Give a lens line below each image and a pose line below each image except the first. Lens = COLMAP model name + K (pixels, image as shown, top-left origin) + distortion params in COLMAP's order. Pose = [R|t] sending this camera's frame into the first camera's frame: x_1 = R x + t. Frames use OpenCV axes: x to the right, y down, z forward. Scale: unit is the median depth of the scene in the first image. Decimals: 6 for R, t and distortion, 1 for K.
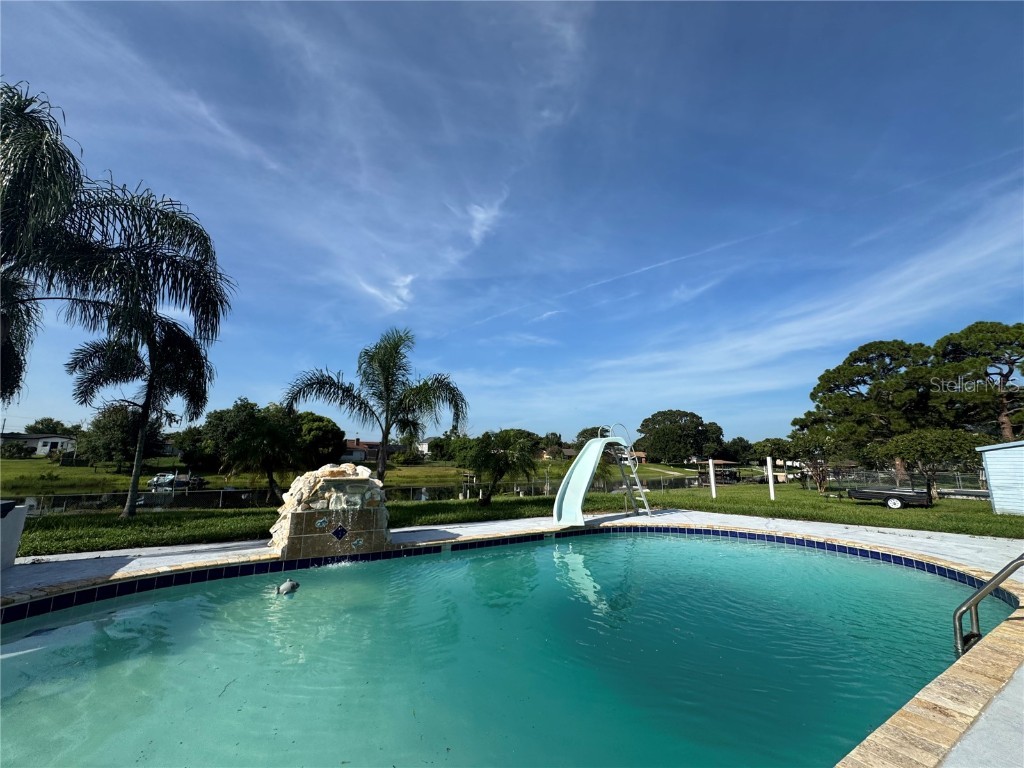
lens RADIAL K [[404.9, 0, 511.6], [0, 404.9, 372.6], [0, 0, 1]] dist [-0.006075, -0.000048]
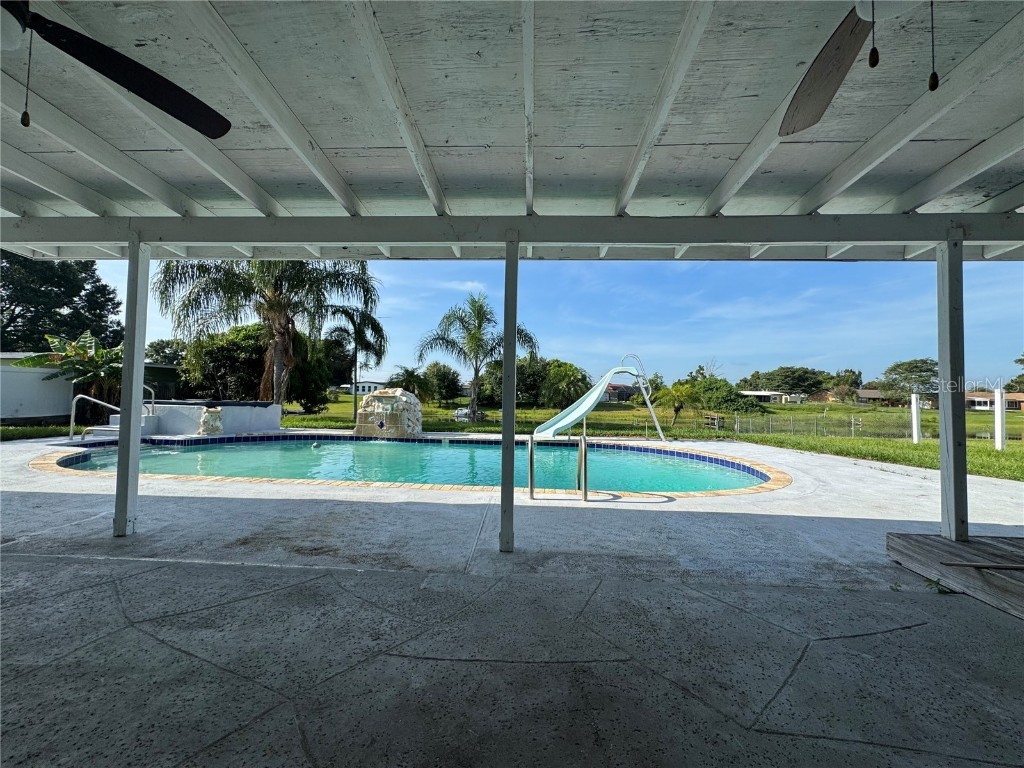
lens RADIAL K [[406.1, 0, 512.6], [0, 406.1, 393.0], [0, 0, 1]] dist [-0.000360, -0.000321]
pose [[0.807779, -0.002474, -0.589480, 0.087449], [0.113280, 0.982005, 0.151109, 0.004318], [0.578498, -0.188839, 0.793523, -0.004515]]
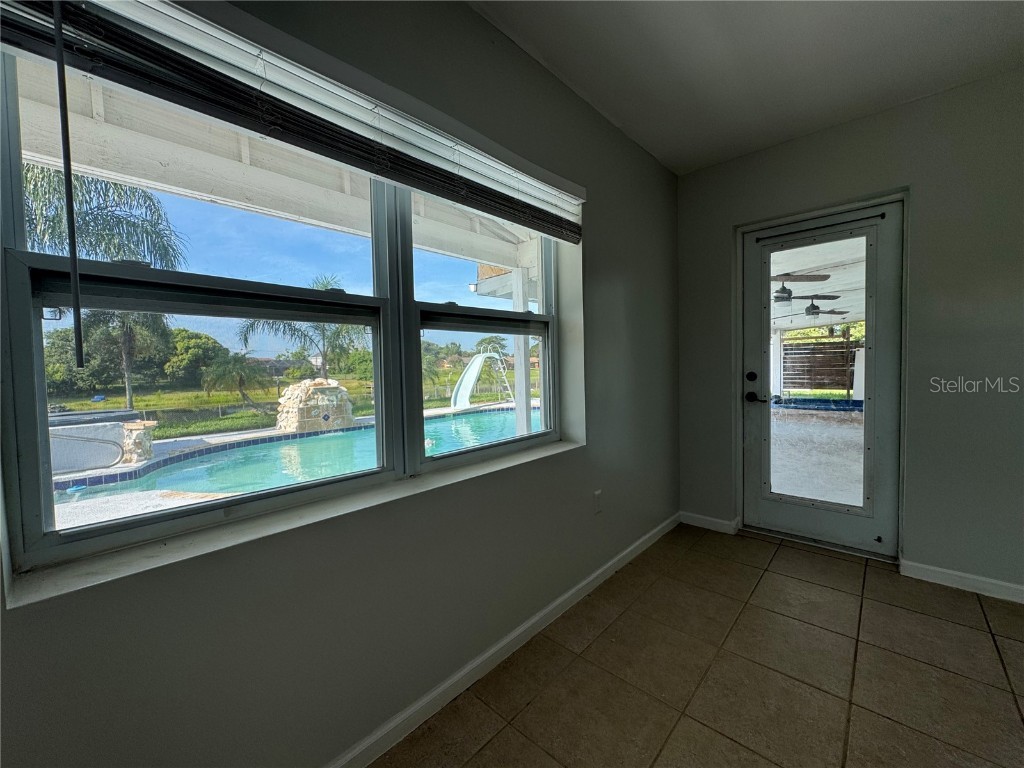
lens RADIAL K [[408.0, 0, 509.2], [0, 408.0, 382.4], [0, 0, 1]] dist [-0.001174, -0.000164]
pose [[0.971706, -0.050660, 0.230699, -0.004809], [-0.007516, 0.969601, 0.244577, -0.014406], [-0.236076, -0.239390, 0.941786, -0.062963]]
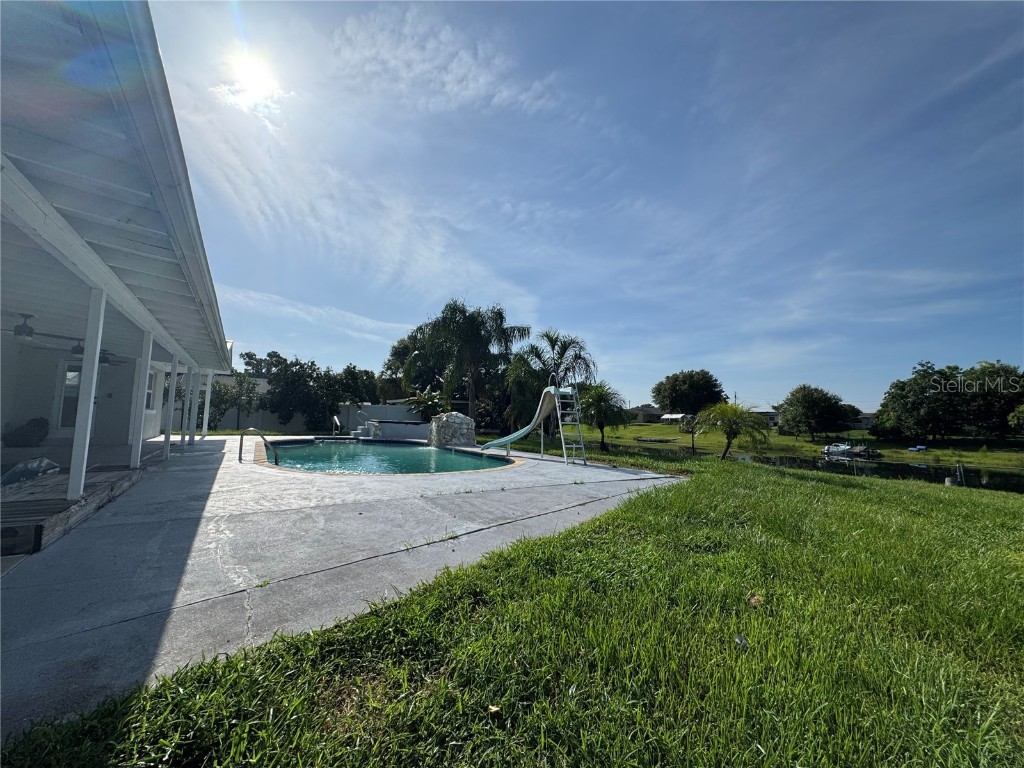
lens RADIAL K [[403.0, 0, 512.6], [0, 403.0, 386.5], [0, 0, 1]] dist [-0.002420, -0.000139]
pose [[0.005780, -0.095066, -0.995454, 0.165933], [0.182028, 0.978939, -0.092432, 0.033036], [0.983276, -0.180666, 0.022963, 0.117675]]
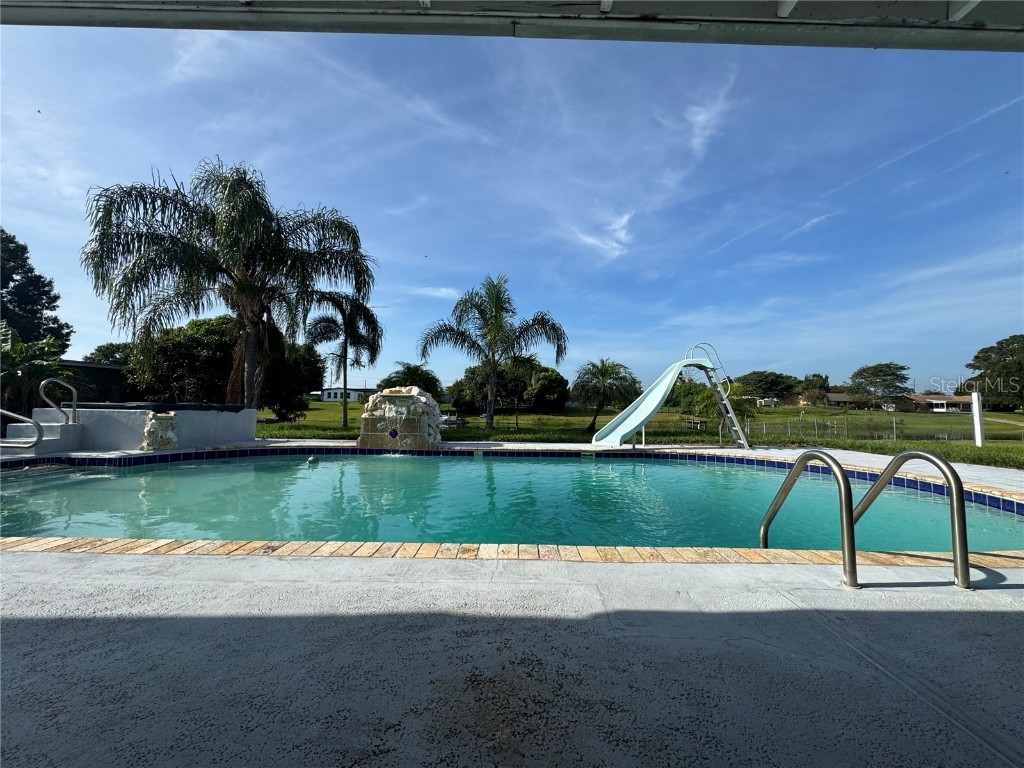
lens RADIAL K [[406.1, 0, 512.6], [0, 406.1, 393.0], [0, 0, 1]] dist [-0.000360, -0.000321]
pose [[0.844362, -0.016513, -0.535518, 0.052291], [0.109833, 0.983632, 0.142845, 0.008752], [0.524394, -0.179431, 0.832355, 0.007184]]
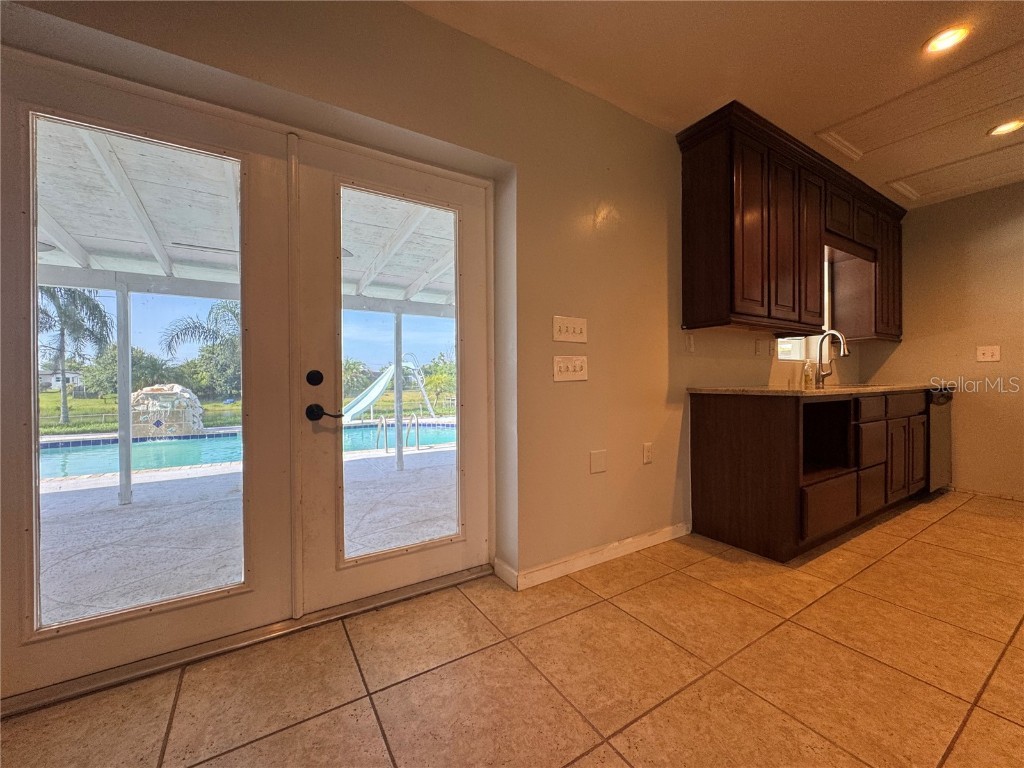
lens RADIAL K [[408.0, 0, 509.2], [0, 408.0, 382.4], [0, 0, 1]] dist [-0.001174, -0.000164]
pose [[0.999364, -0.022090, -0.027989, 0.087175], [0.027378, 0.978284, 0.205453, -0.006546], [0.022843, -0.206089, 0.978267, -0.047591]]
